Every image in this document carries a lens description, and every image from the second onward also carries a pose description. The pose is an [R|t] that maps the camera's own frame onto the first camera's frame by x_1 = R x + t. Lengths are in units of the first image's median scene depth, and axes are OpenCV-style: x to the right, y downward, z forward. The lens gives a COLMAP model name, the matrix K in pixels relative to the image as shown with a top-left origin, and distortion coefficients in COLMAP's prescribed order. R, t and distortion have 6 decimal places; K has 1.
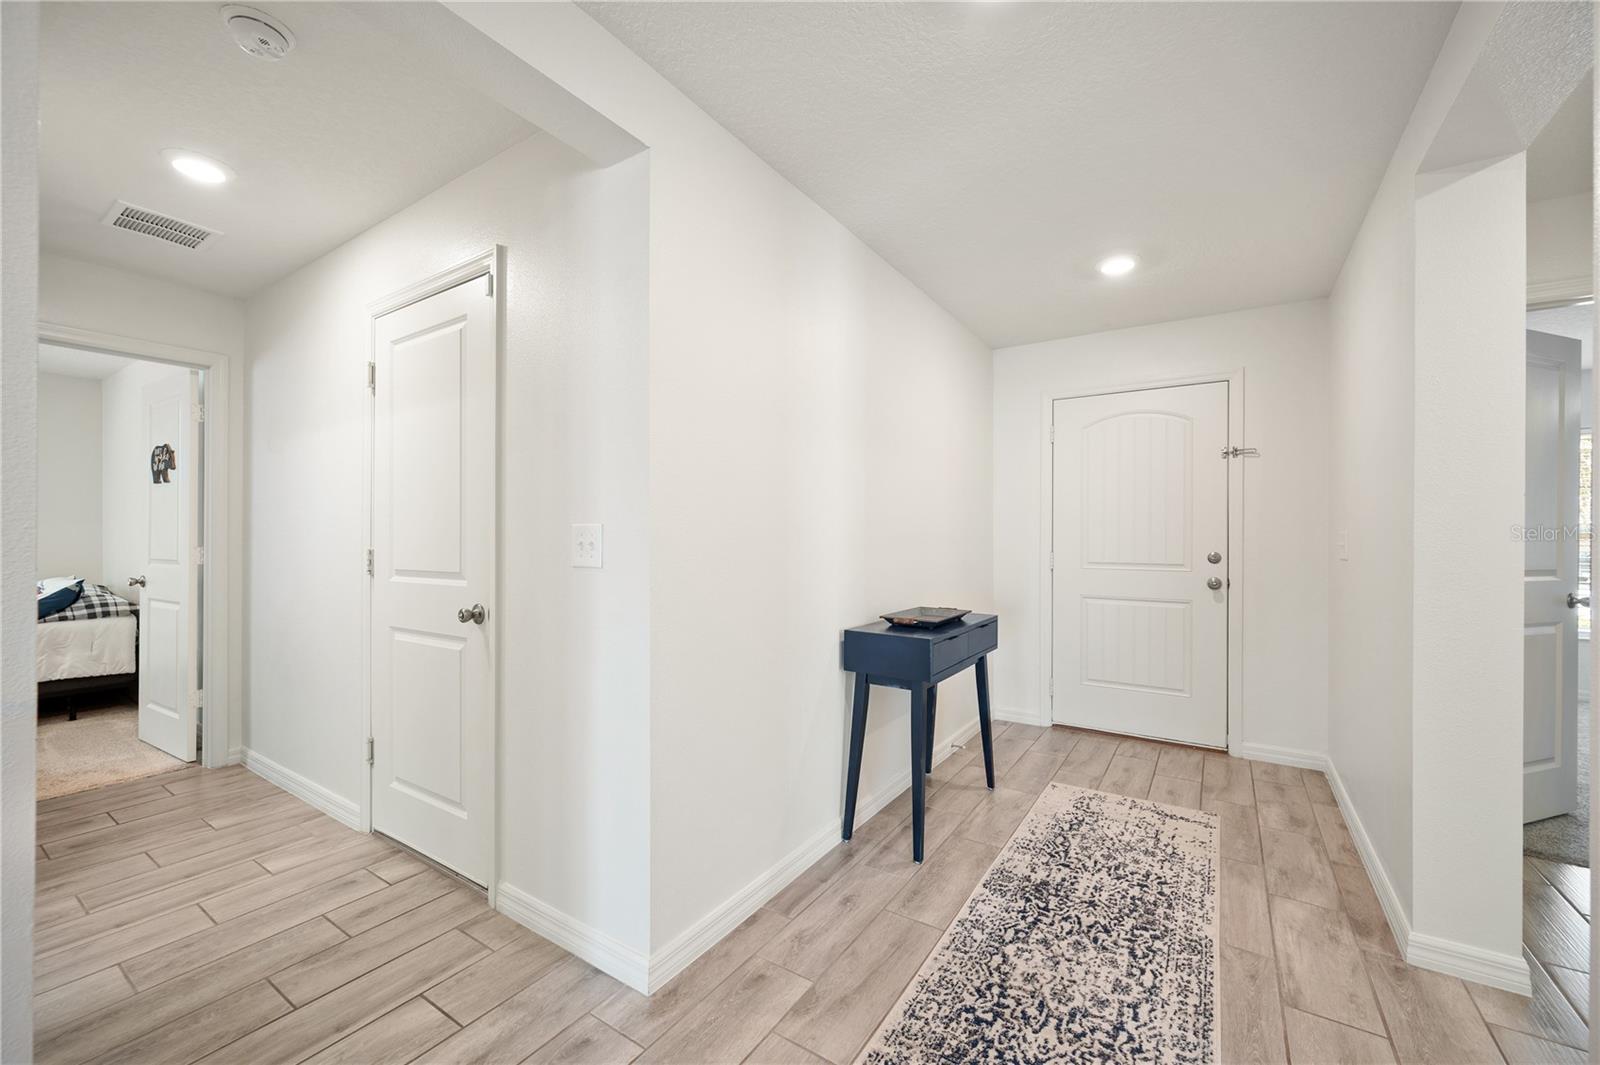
lens RADIAL K [[638.8, 0, 799.3], [0, 638.8, 533.5], [0, 0, 1]] dist [-0.000821, -0.000031]
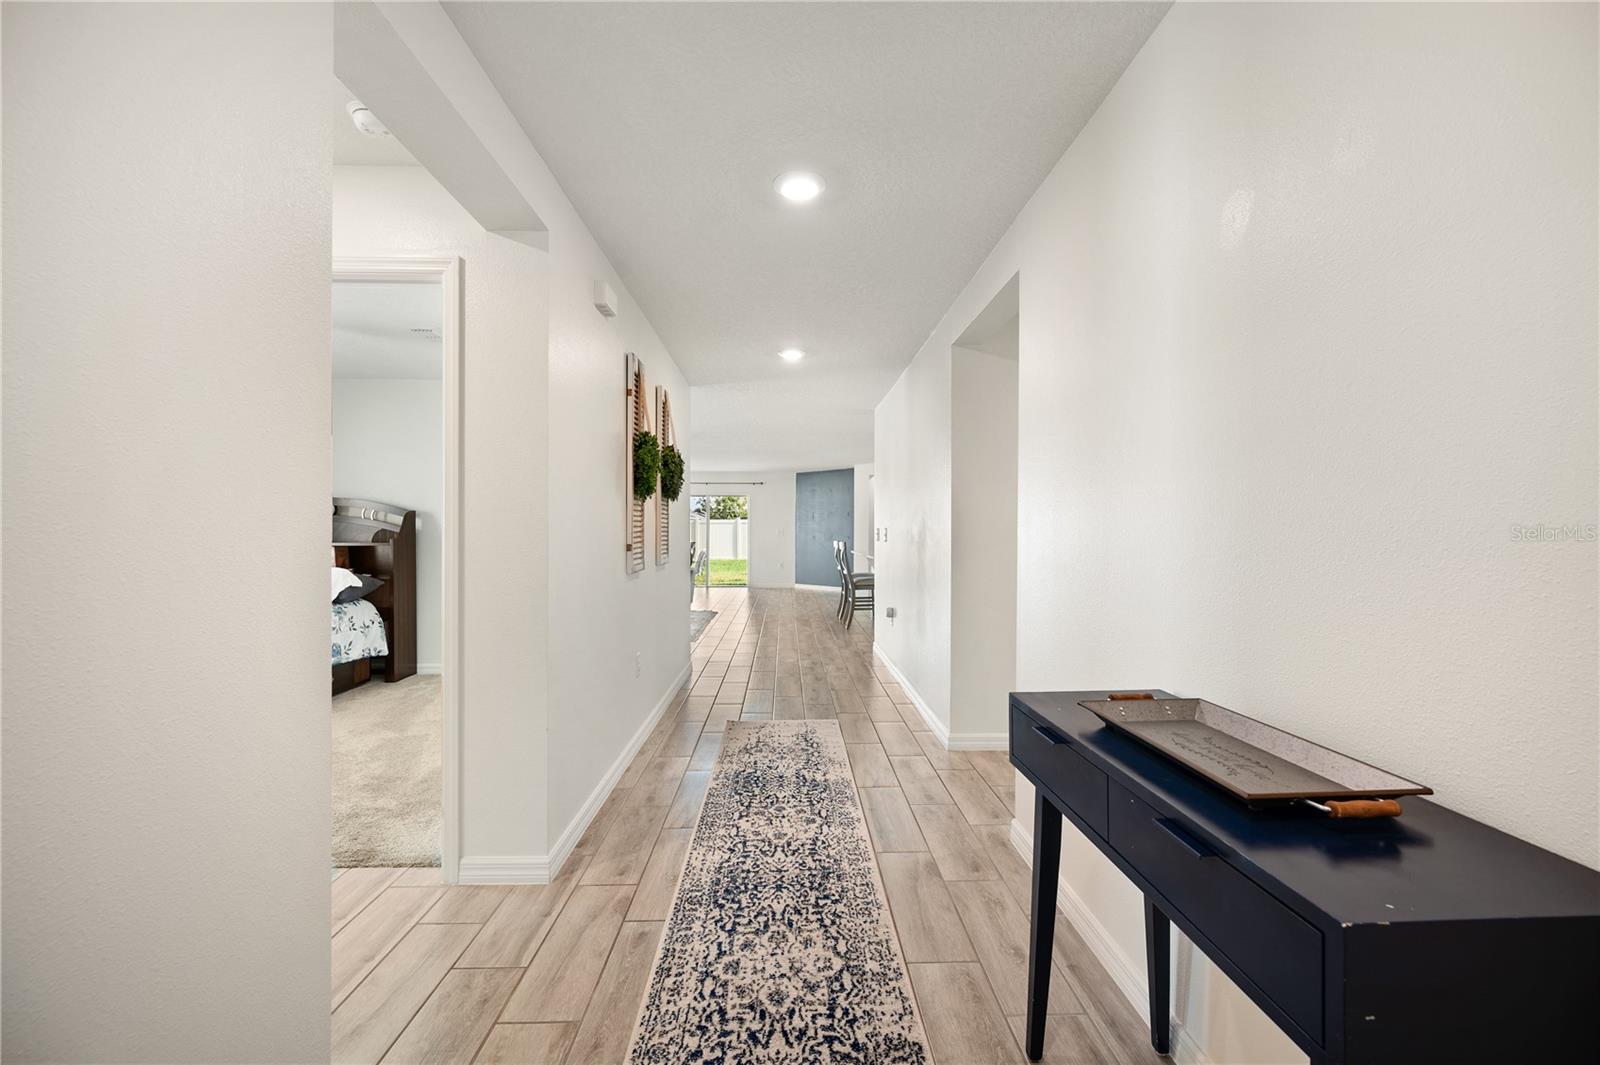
lens RADIAL K [[638.8, 0, 800.4], [0, 638.8, 533.8], [0, 0, 1]] dist [-0.000821, -0.000031]
pose [[-0.819855, -0.007614, -0.572520, 0.991295], [-0.006562, 0.999971, -0.003902, 0.016776], [0.572533, 0.000558, -0.819881, 1.874163]]
